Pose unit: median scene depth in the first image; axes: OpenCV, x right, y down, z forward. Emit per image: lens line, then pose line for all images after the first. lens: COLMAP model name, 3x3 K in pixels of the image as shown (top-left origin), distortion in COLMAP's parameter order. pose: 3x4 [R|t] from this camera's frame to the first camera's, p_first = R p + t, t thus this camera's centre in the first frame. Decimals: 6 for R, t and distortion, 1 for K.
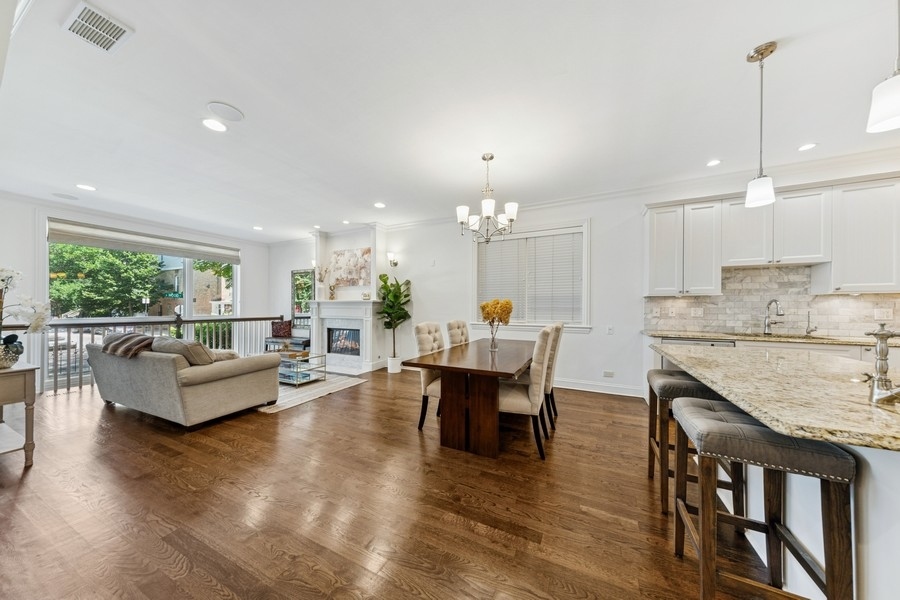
lens RADIAL K [[292.3, 0, 454.5], [0, 292.3, 305.3], [0, 0, 1]] dist [0.006984, 0.000023]
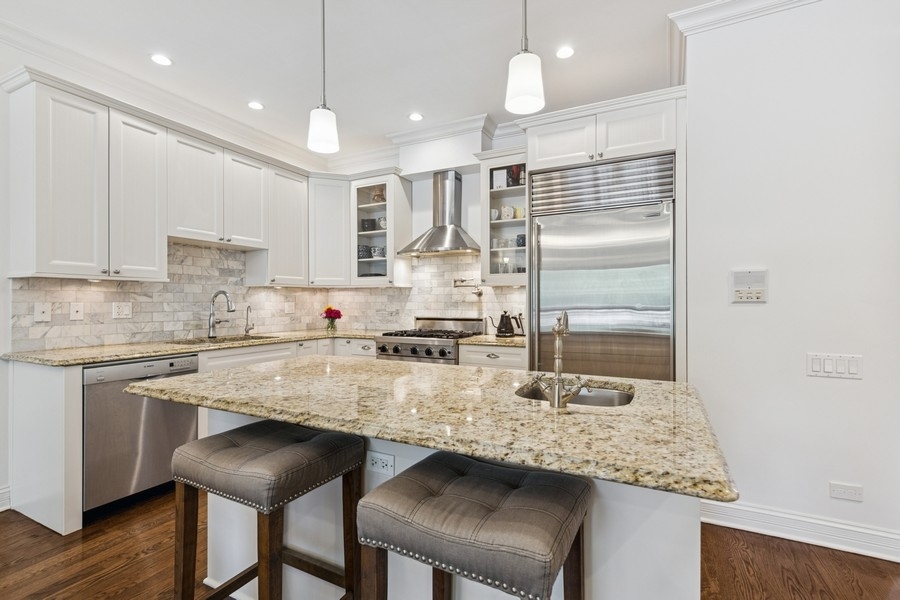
lens RADIAL K [[411.4, 0, 450.0], [0, 411.4, 300.0], [0, 0, 1]] dist [-0.000036, -0.000229]
pose [[0.024136, 0.002330, 0.999706, 0.032980], [-0.003610, 0.999991, -0.002244, 0.002356], [-0.999702, -0.003555, 0.024144, 0.228731]]
